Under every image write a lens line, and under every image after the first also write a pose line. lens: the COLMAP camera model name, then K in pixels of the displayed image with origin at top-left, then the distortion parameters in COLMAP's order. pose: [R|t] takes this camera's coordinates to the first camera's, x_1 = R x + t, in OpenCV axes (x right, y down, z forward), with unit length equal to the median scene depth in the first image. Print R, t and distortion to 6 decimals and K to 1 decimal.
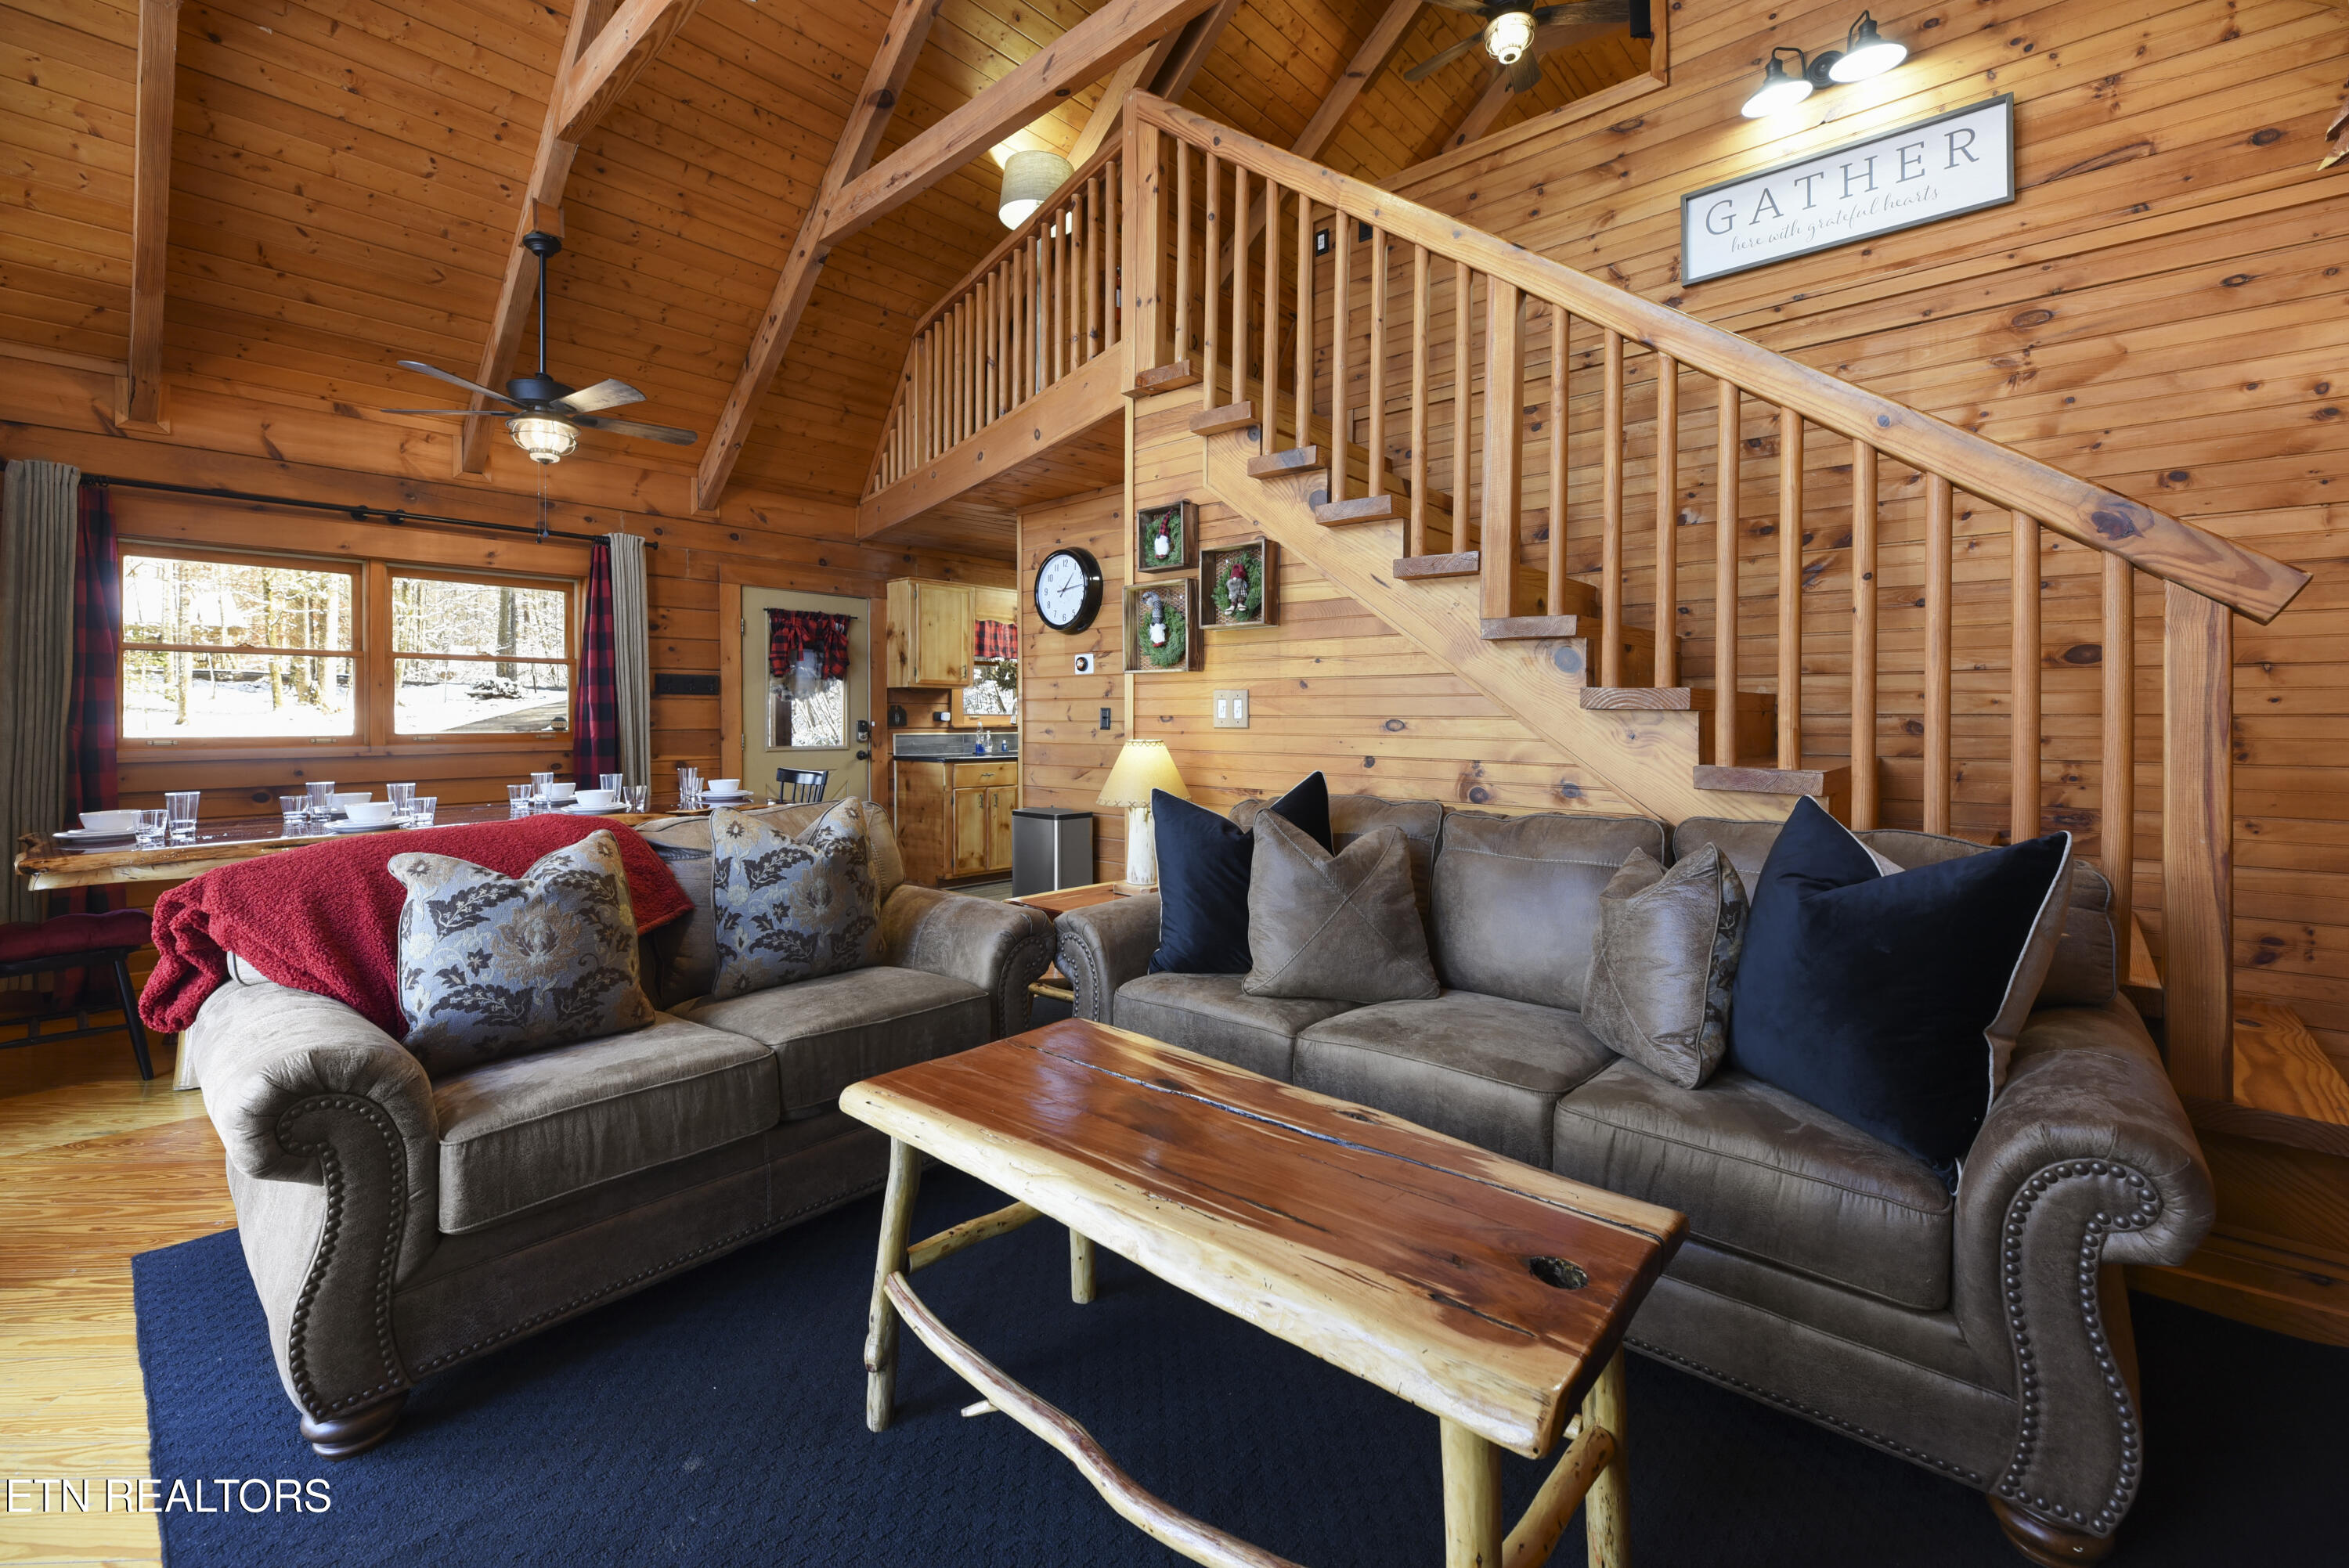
lens RADIAL K [[984.5, 0, 1181.7], [0, 984.5, 714.2], [0, 0, 1]] dist [0.001581, -0.003394]
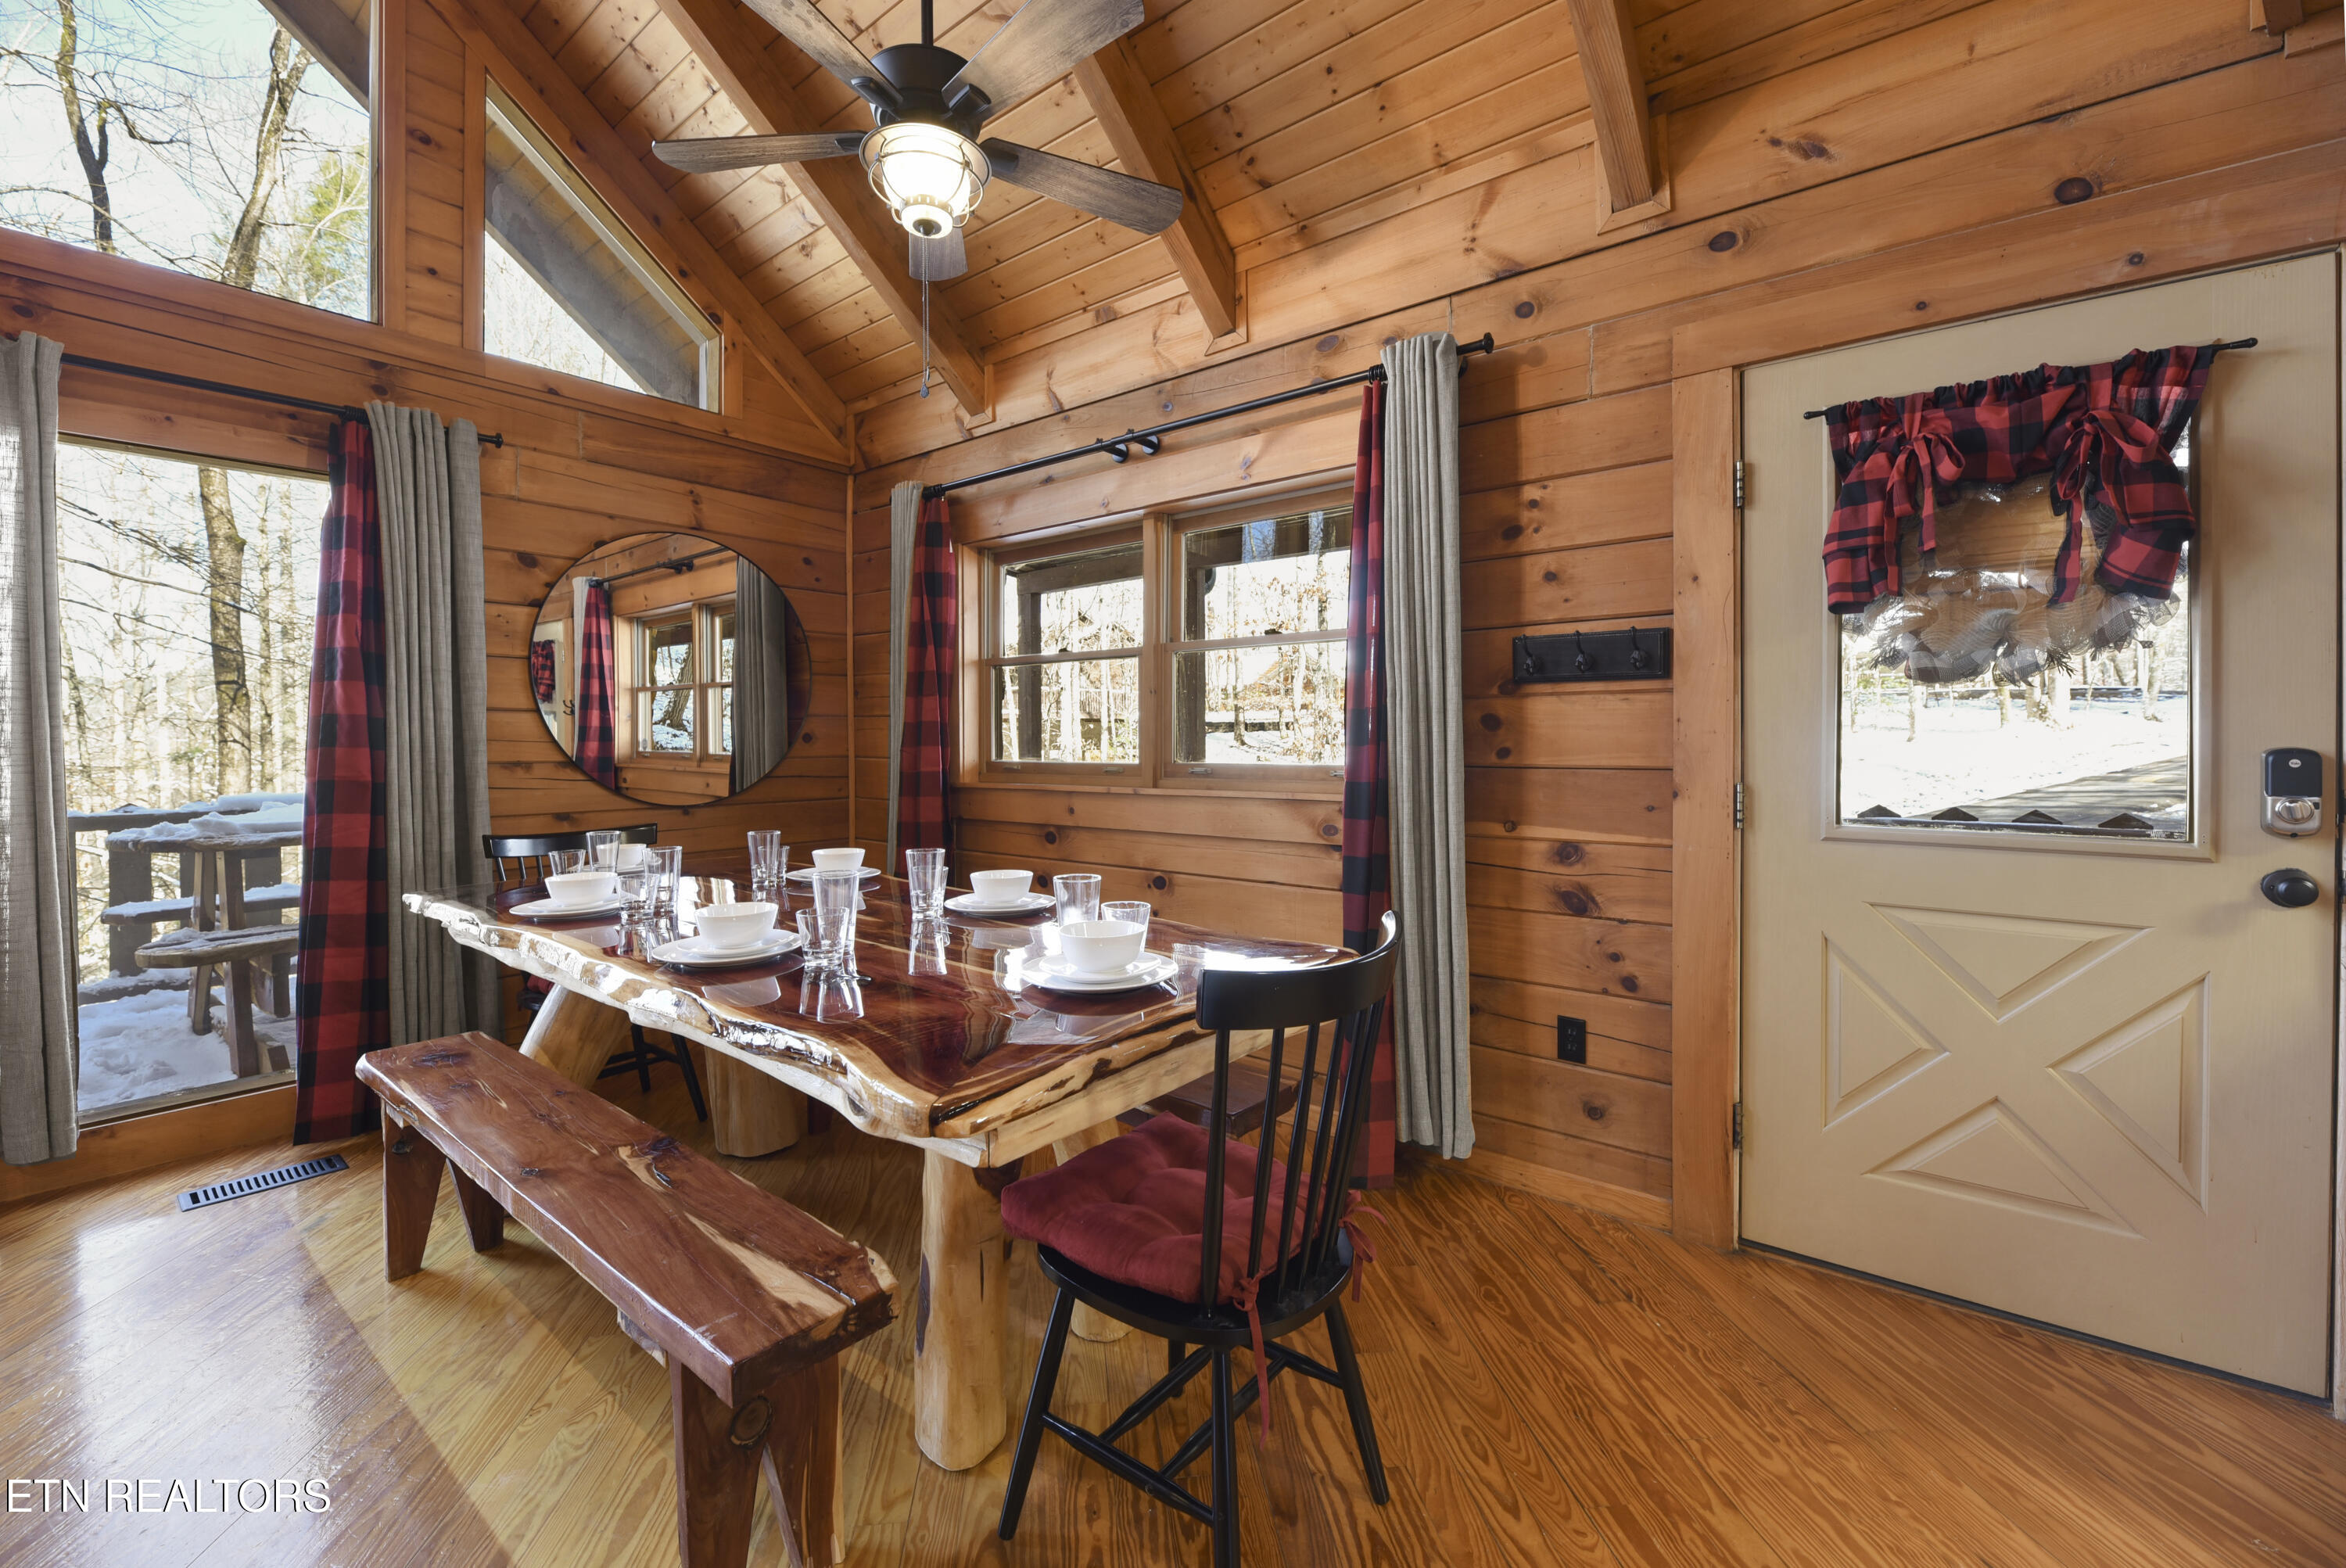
lens RADIAL K [[958.1, 0, 1166.2], [0, 958.1, 750.0], [0, 0, 1]] dist [-0.012418, -0.000589]
pose [[0.035893, 0.013371, -0.999266, -0.112809], [0.006371, 0.999887, 0.013608, 0.001861], [0.999335, -0.006854, 0.035804, 0.819903]]
